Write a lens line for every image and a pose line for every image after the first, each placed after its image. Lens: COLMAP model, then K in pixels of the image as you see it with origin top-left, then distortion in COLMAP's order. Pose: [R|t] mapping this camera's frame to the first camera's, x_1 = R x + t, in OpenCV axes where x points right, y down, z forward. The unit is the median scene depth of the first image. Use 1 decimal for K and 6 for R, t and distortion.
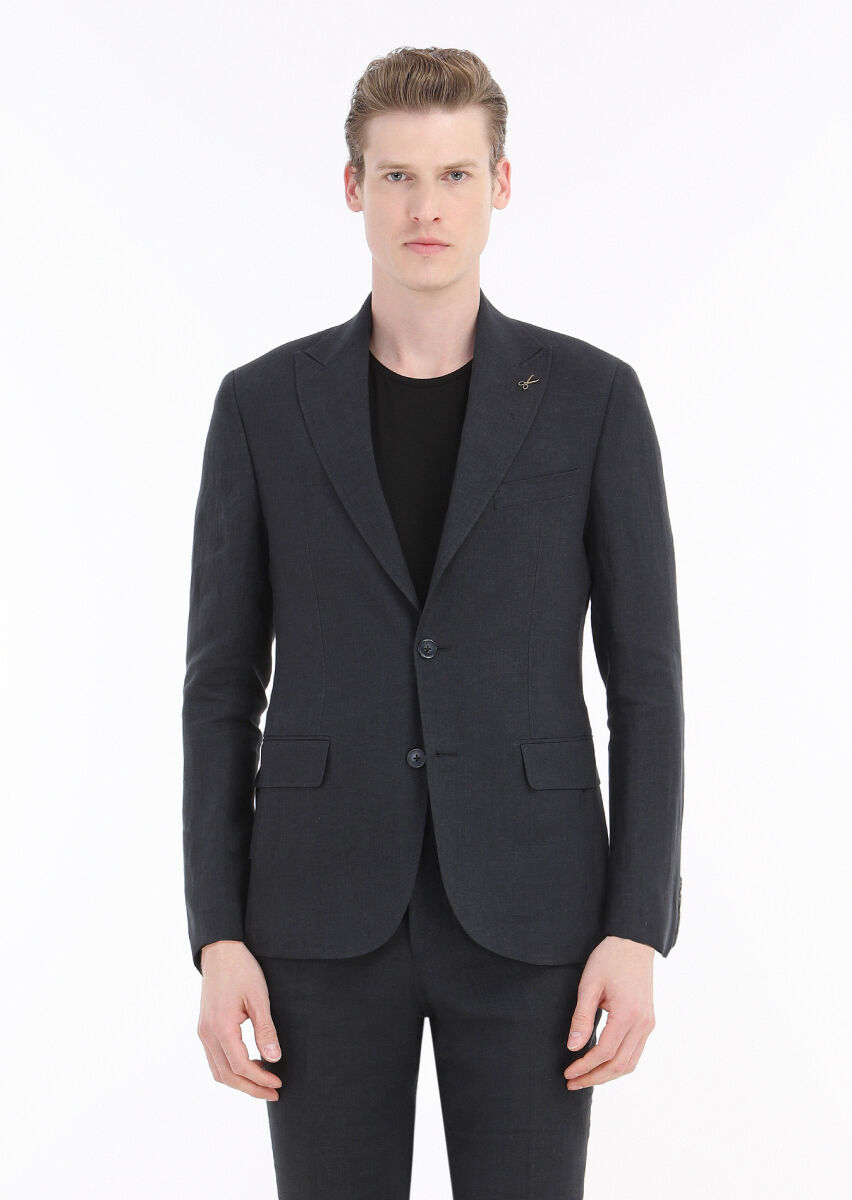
lens RADIAL K [[6190.6, 0, 427.1], [0, 6190.6, 593.0], [0, 0, 1]] dist [0.287576, 0.000000]
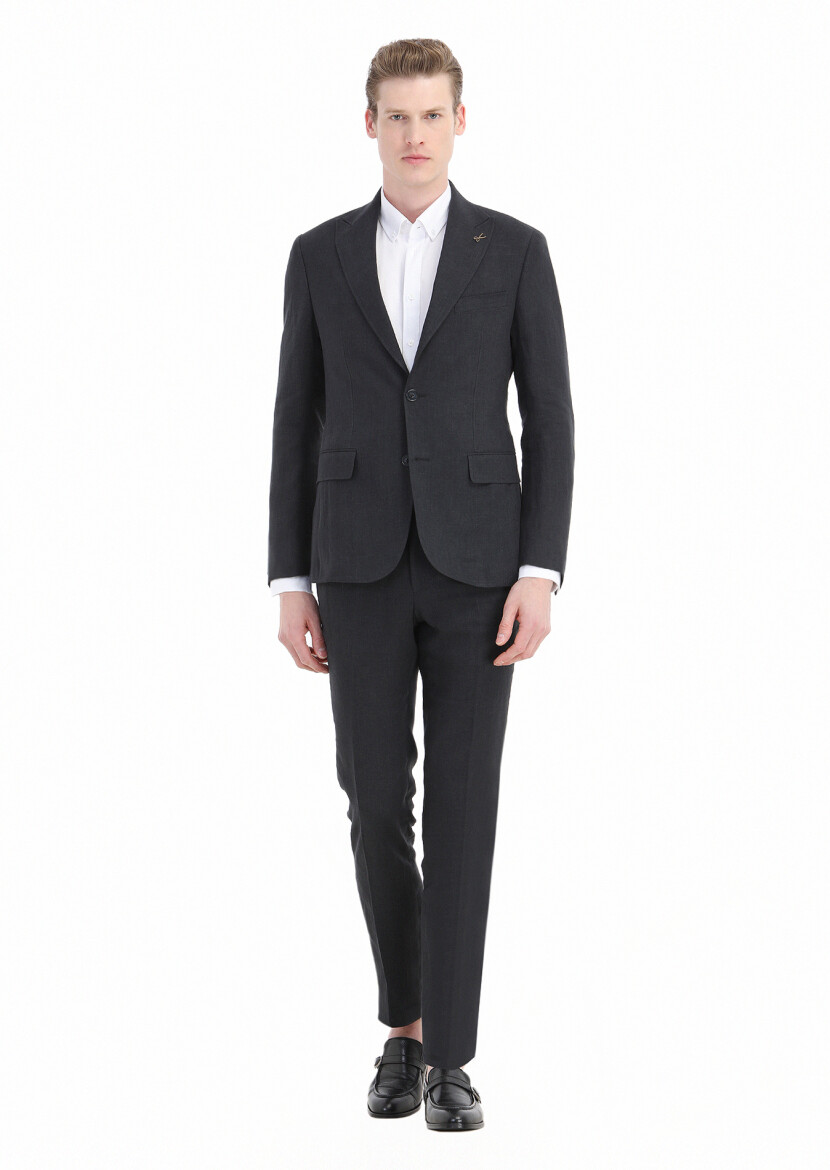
lens RADIAL K [[4428.4, 0, 420.6], [0, 4428.4, 586.3], [0, 0, 1]] dist [0.064173, 0.000000]
pose [[0.999879, -0.013295, 0.008020, -0.009558], [0.012804, 0.998207, 0.058467, -0.011052], [-0.008783, -0.058358, 0.998257, -0.184598]]
